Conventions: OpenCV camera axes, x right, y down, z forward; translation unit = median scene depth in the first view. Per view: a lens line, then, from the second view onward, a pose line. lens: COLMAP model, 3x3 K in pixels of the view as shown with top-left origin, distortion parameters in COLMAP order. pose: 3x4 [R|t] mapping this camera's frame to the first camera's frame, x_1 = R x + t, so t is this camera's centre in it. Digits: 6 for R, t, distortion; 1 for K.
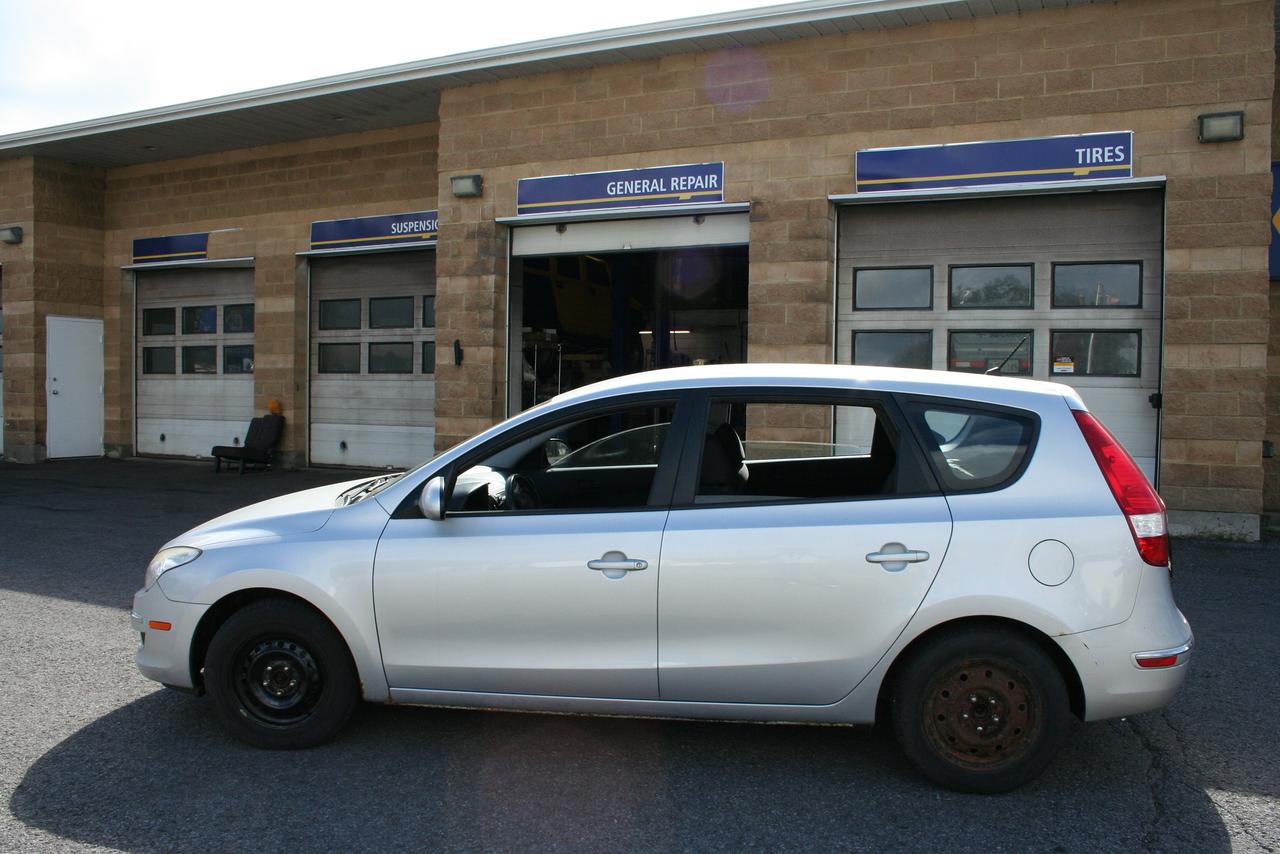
lens RADIAL K [[1082.2, 0, 640.0], [0, 1082.2, 427.0], [0, 0, 1]] dist [-0.163633, 0.152264]
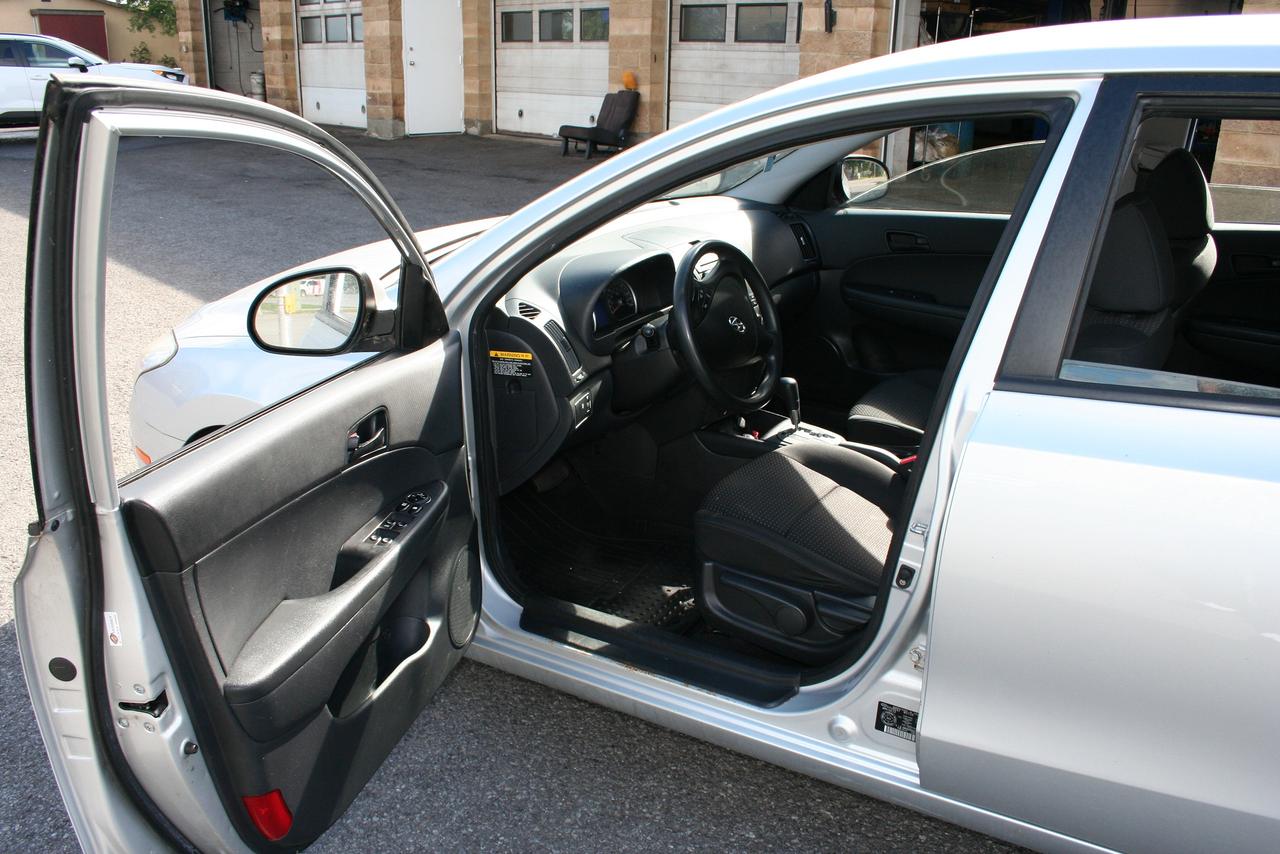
lens RADIAL K [[1082.2, 0, 640.0], [0, 1082.2, 427.0], [0, 0, 1]] dist [-0.163633, 0.152264]
pose [[0.924301, 0.131024, -0.358470, 0.012734], [-0.020957, 0.955234, 0.295109, -0.005692], [0.381089, -0.265257, 0.885669, 0.151784]]
